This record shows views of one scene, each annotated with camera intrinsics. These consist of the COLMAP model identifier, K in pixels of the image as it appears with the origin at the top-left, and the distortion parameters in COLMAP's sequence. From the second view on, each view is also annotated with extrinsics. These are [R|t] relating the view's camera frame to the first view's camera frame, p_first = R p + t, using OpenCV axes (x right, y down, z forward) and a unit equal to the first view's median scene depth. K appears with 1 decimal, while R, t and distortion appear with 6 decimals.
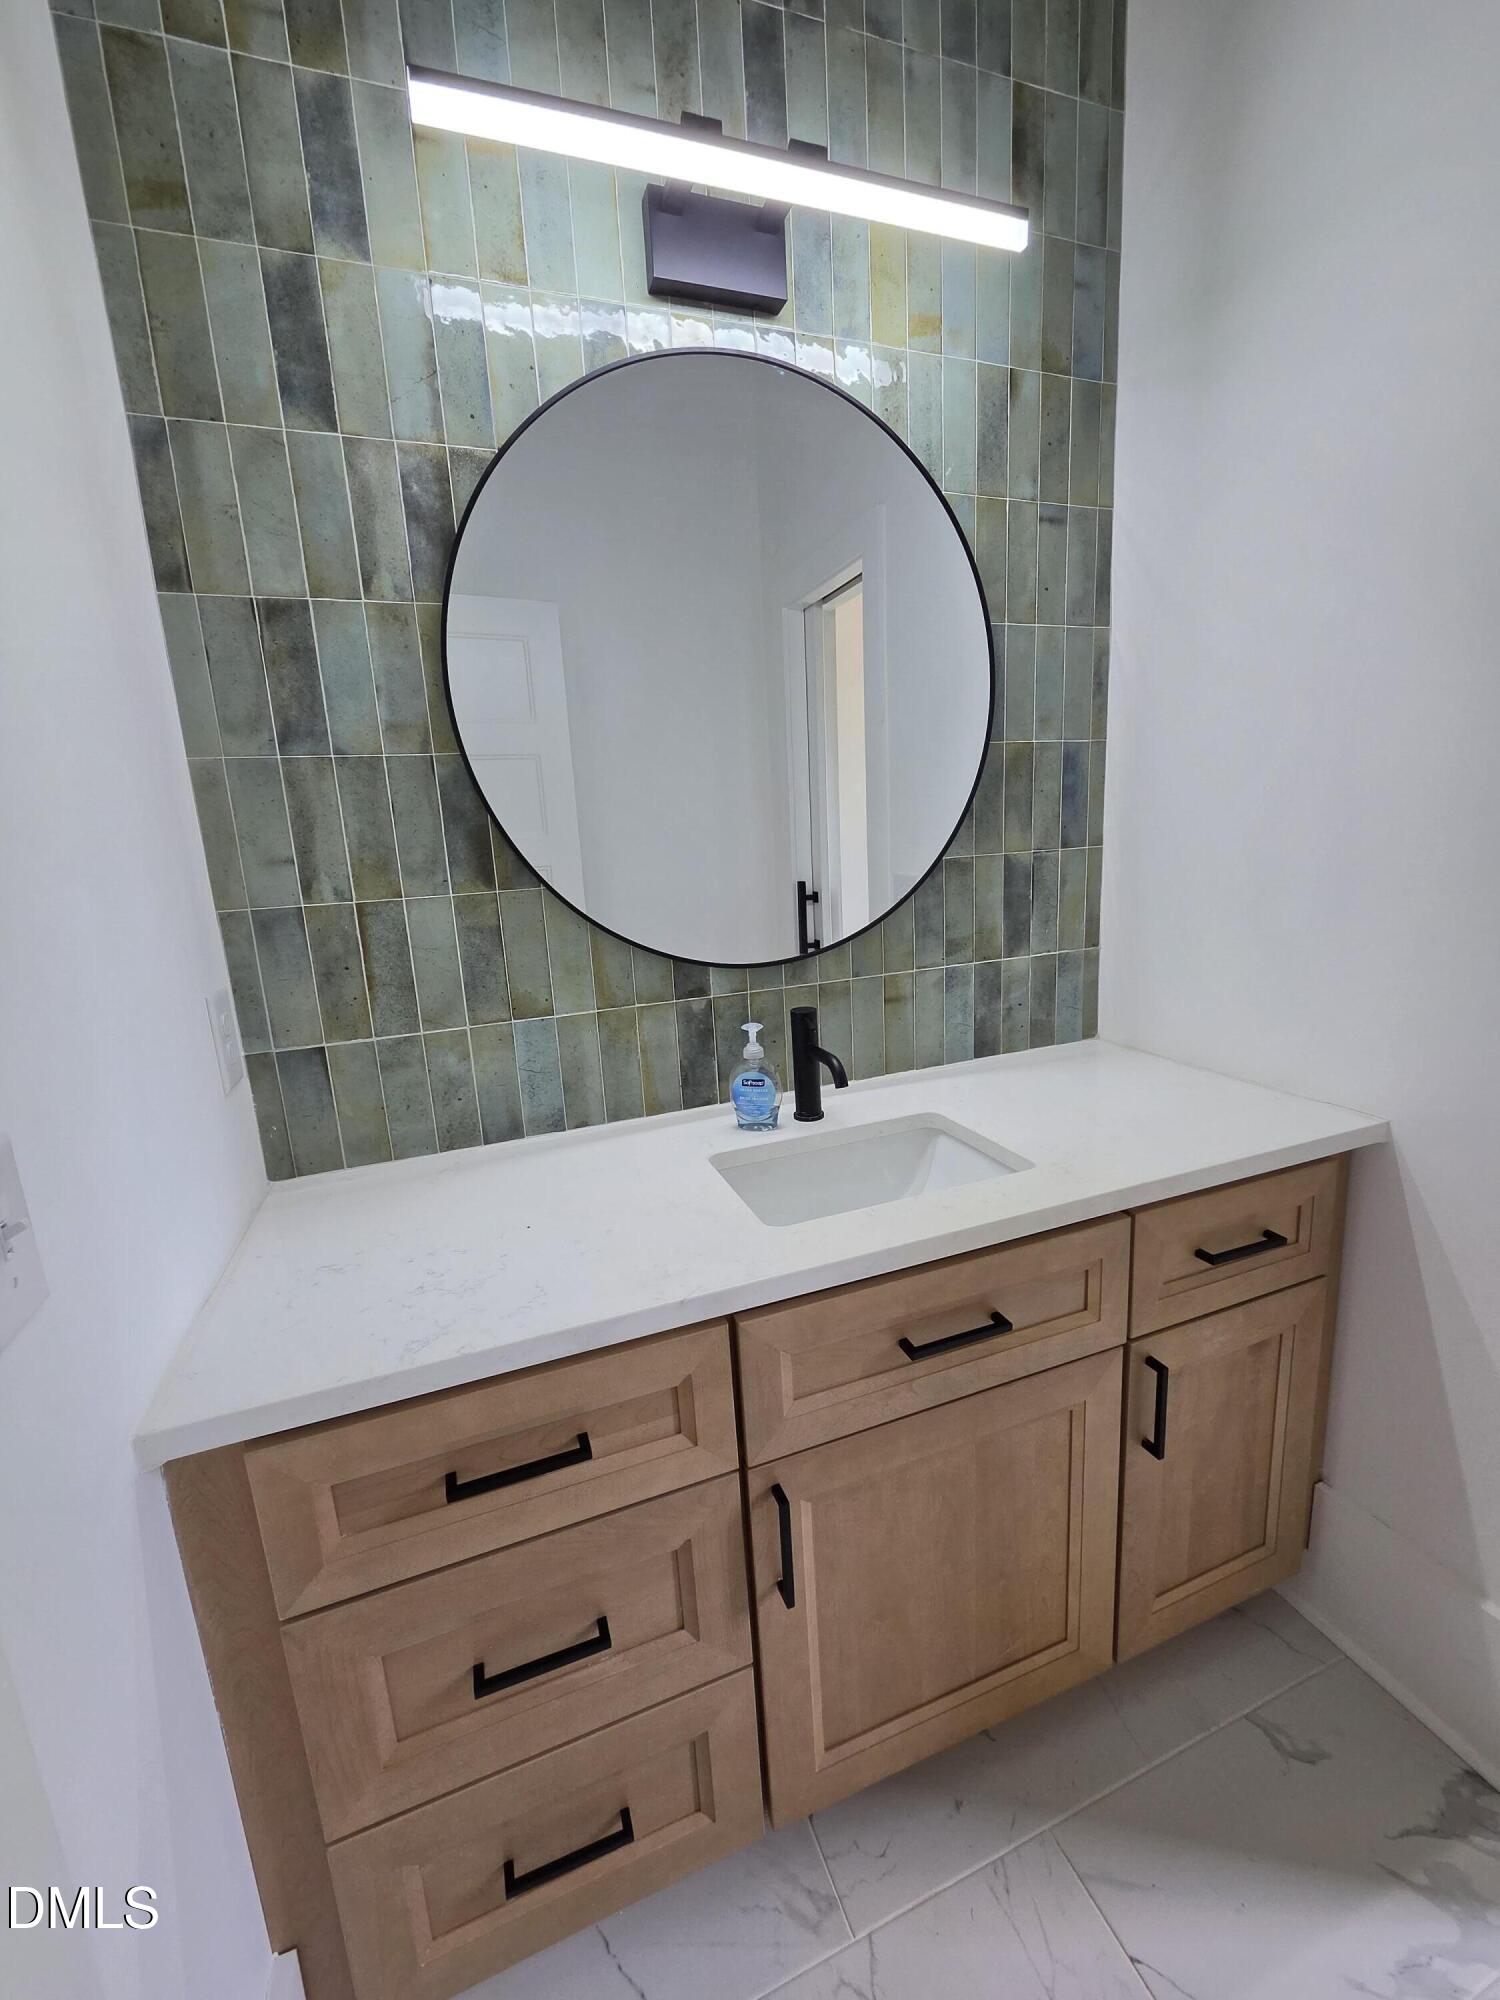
lens RADIAL K [[813.3, 0, 744.2], [0, 813.3, 1003.8], [0, 0, 1]] dist [-0.017376, -0.000193]
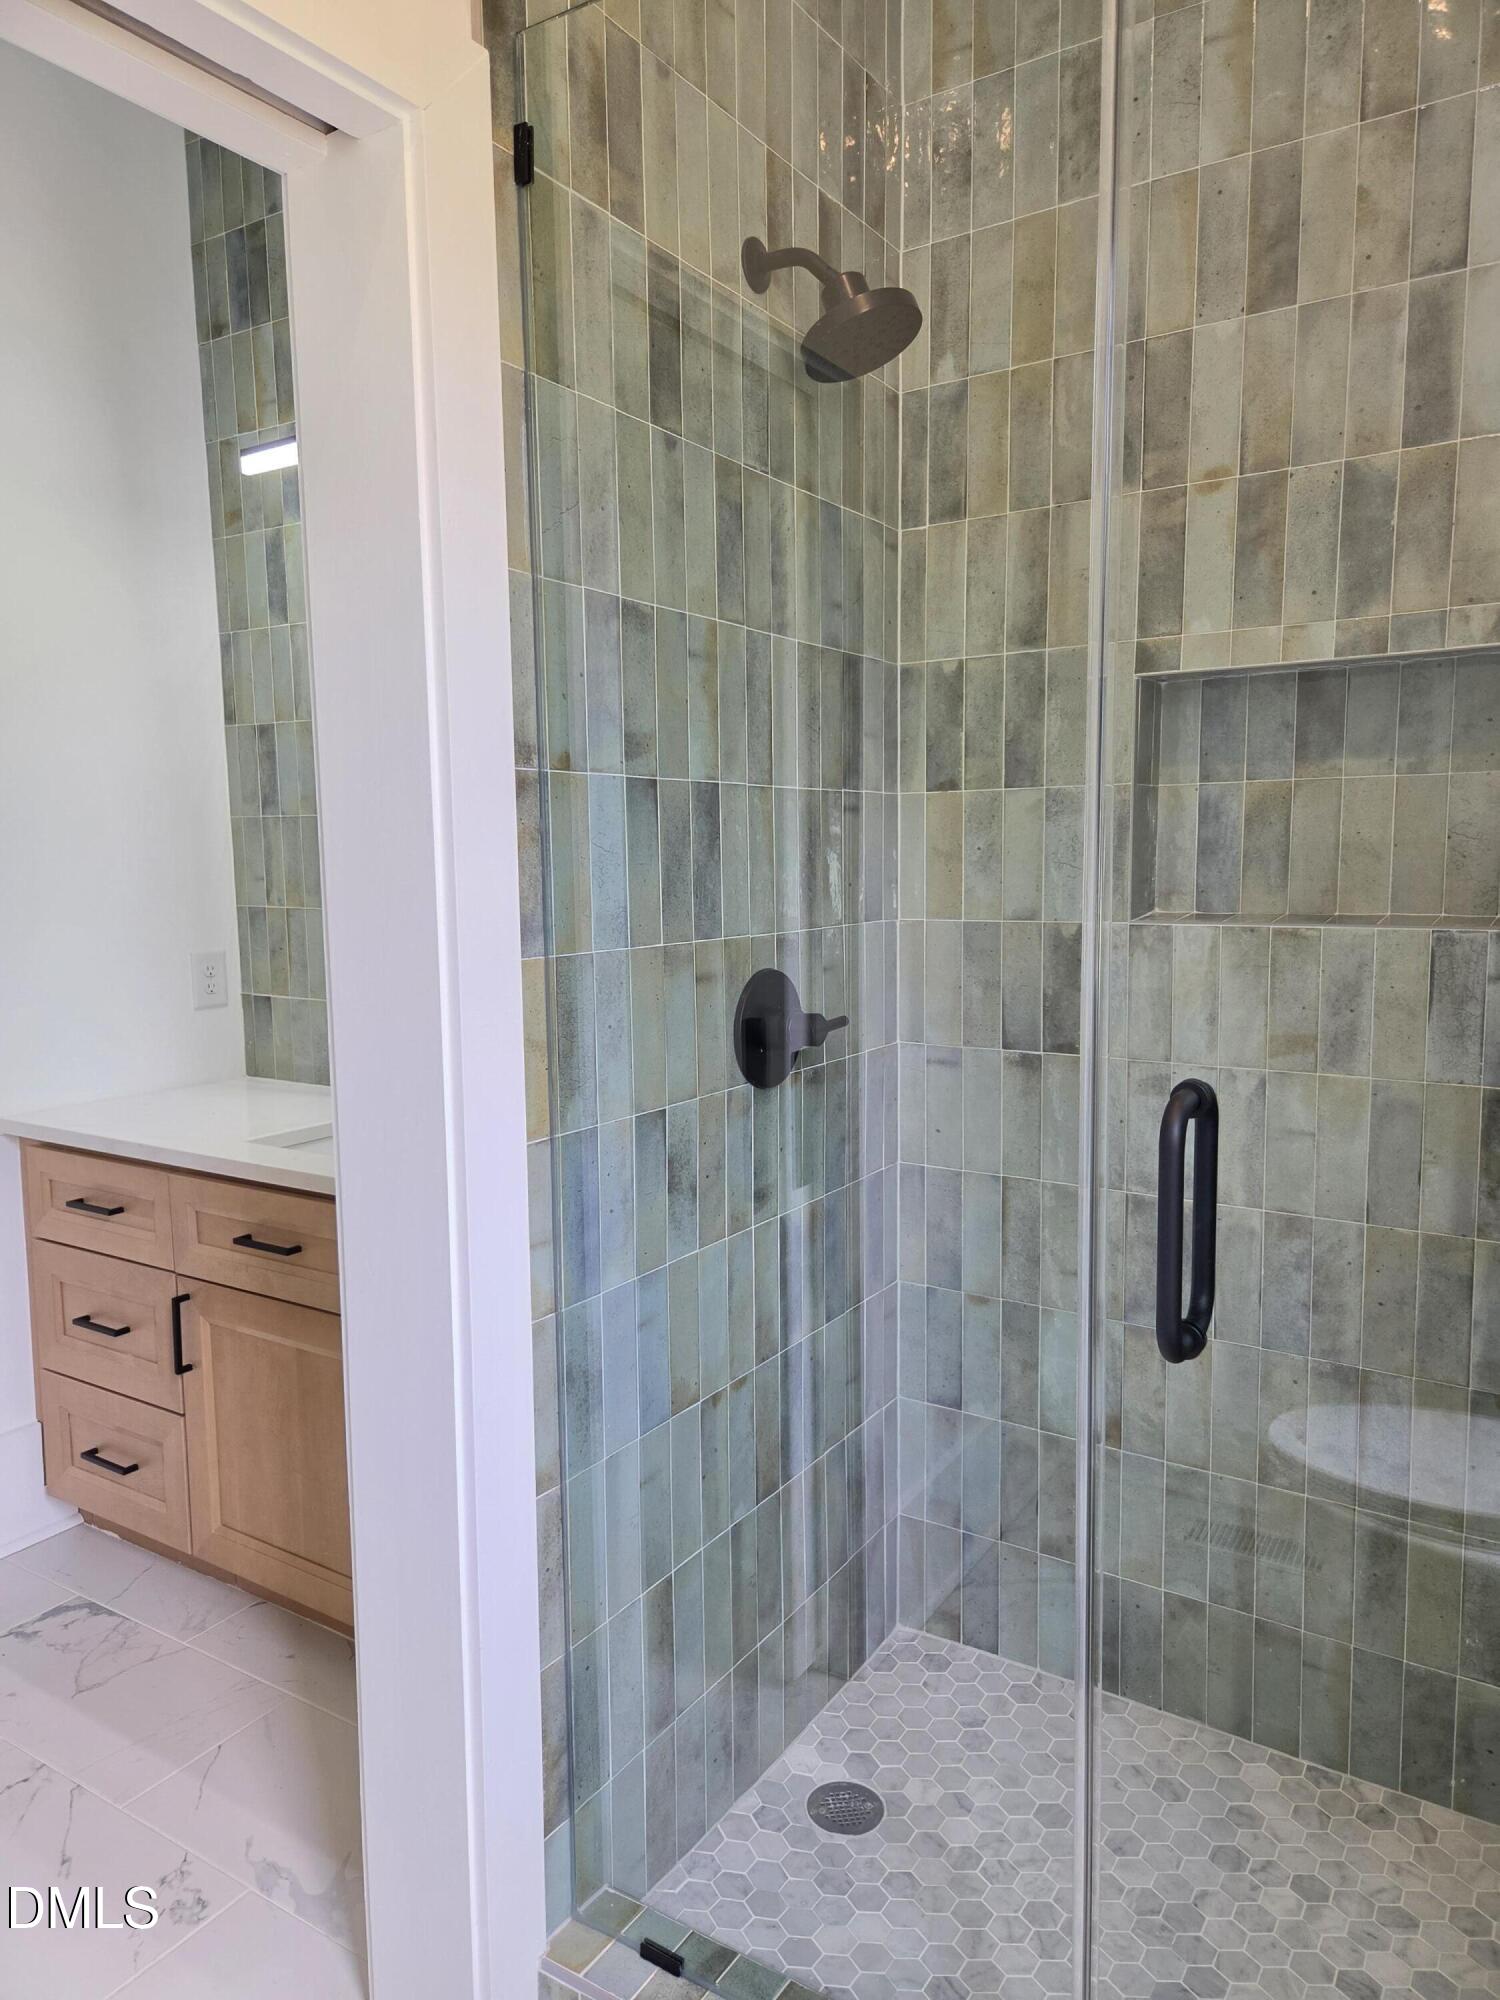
lens RADIAL K [[1348.5, 0, 756.6], [0, 1348.5, 992.9], [0, 0, 1]] dist [0.006231, 0.001040]
pose [[0.595001, 0.133428, -0.792572, 2.315203], [-0.188038, 0.981865, 0.024131, -0.212798], [0.781419, 0.134675, 0.609300, 0.163751]]
